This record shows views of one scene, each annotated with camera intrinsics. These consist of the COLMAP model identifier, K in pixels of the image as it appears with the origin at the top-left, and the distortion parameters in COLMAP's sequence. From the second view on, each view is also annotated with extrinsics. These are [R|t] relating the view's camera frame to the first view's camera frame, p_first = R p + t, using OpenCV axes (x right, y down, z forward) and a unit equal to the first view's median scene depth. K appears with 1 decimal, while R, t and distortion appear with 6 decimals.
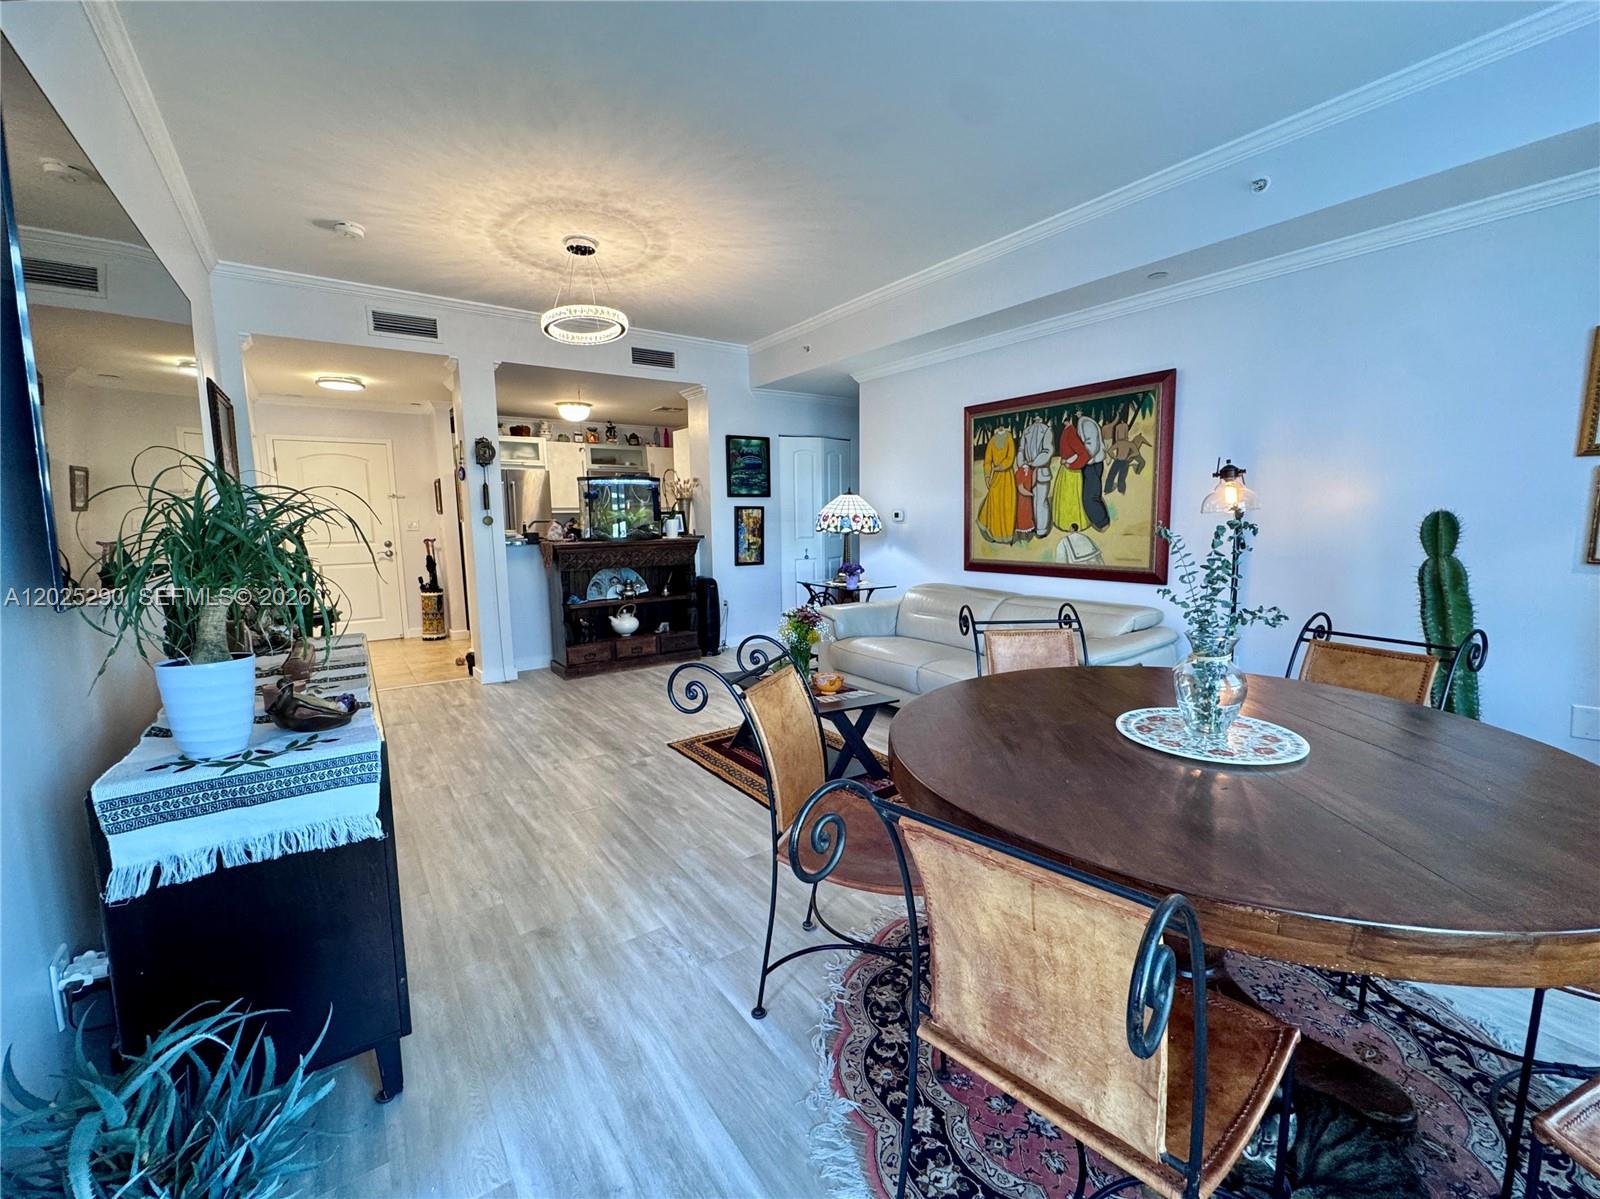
lens RADIAL K [[654.5, 0, 797.4], [0, 654.5, 597.0], [0, 0, 1]] dist [-0.003191, 0.000115]
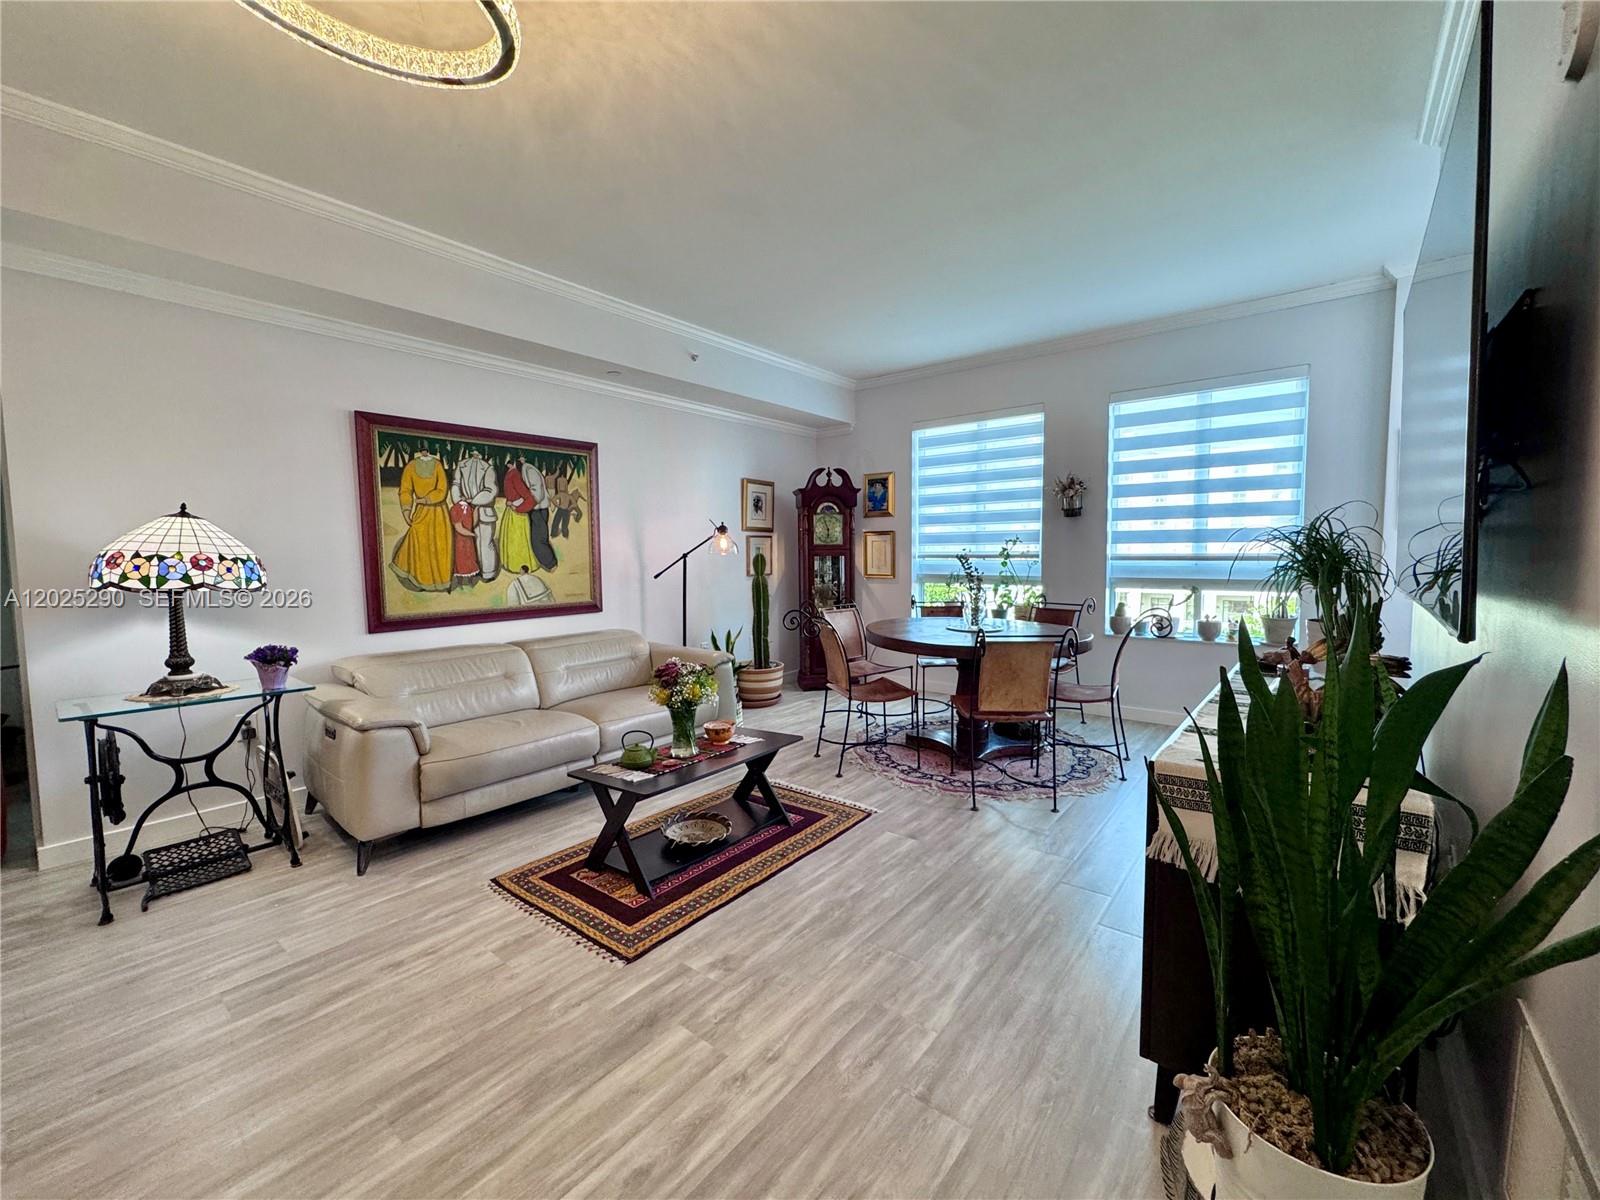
lens RADIAL K [[654.5, 0, 797.4], [0, 654.5, 597.5], [0, 0, 1]] dist [-0.003191, 0.000115]
pose [[-0.265675, -0.051317, 0.962696, -0.681172], [0.132729, 0.987126, 0.089248, -0.098290], [-0.954882, 0.151489, -0.255444, 0.869468]]
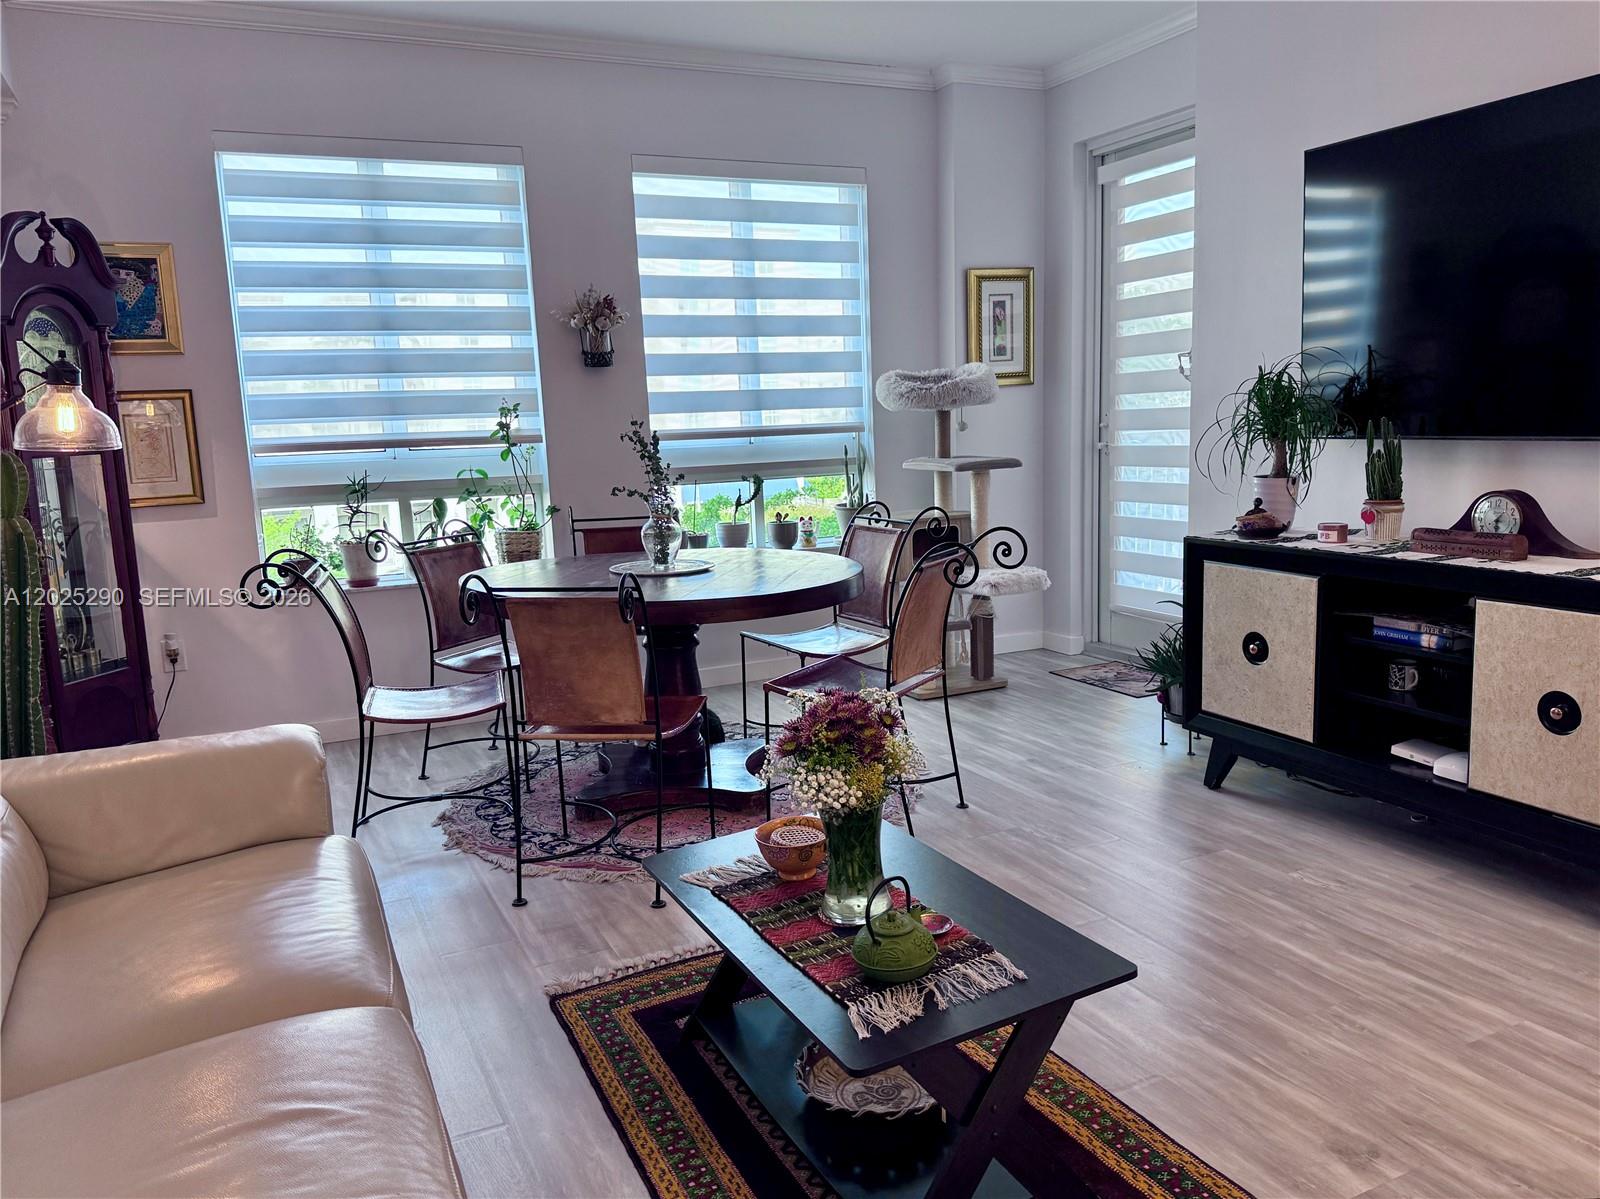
lens RADIAL K [[1206.5, 0, 800.0], [0, 1206.5, 599.5], [0, 0, 1]] dist [0.005843, -0.001310]
pose [[-0.985610, 0.021094, 0.167715, -0.059087], [0.067312, 0.959101, 0.274944, -0.169904], [-0.155056, 0.282277, -0.946719, 1.295302]]
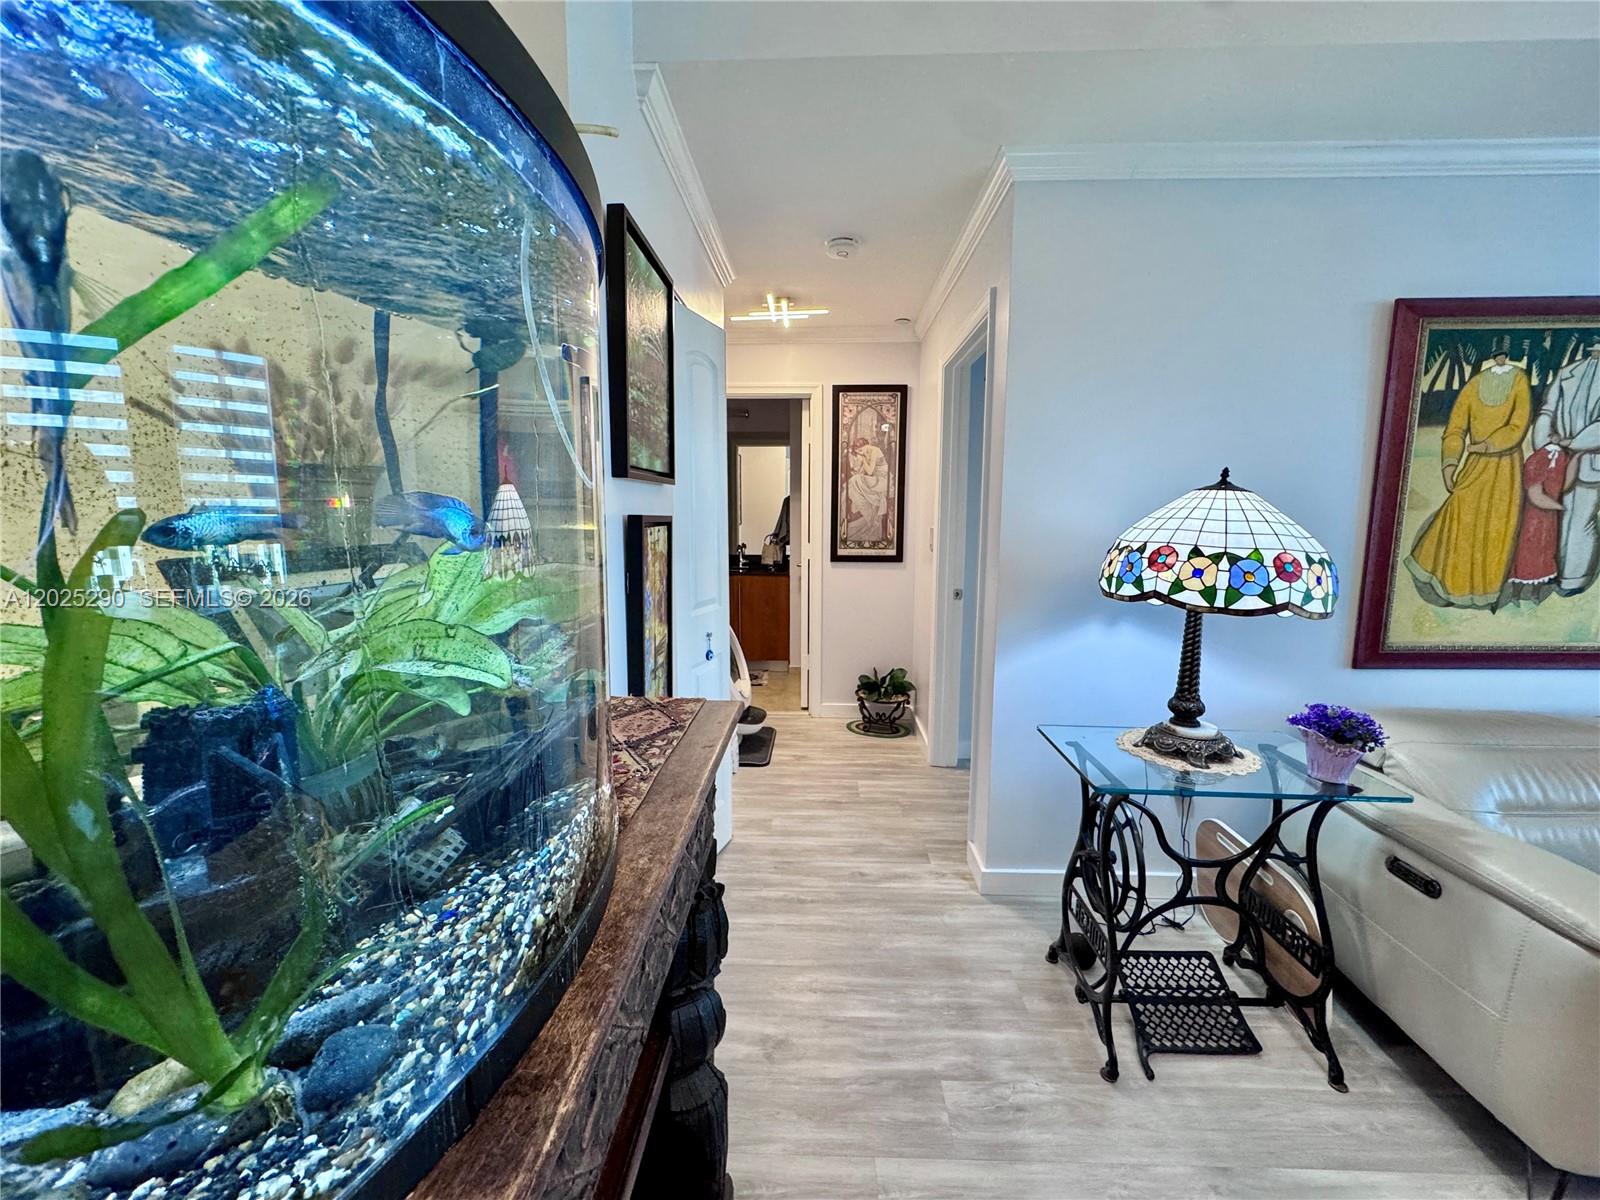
lens RADIAL K [[638.6, 0, 802.0], [0, 638.6, 603.2], [0, 0, 1]] dist [-0.002412, -0.000383]
pose [[0.608335, -0.097170, 0.787709, -0.388089], [0.091436, 0.994449, 0.052058, -0.172456], [-0.788395, 0.040356, 0.613844, 1.233101]]
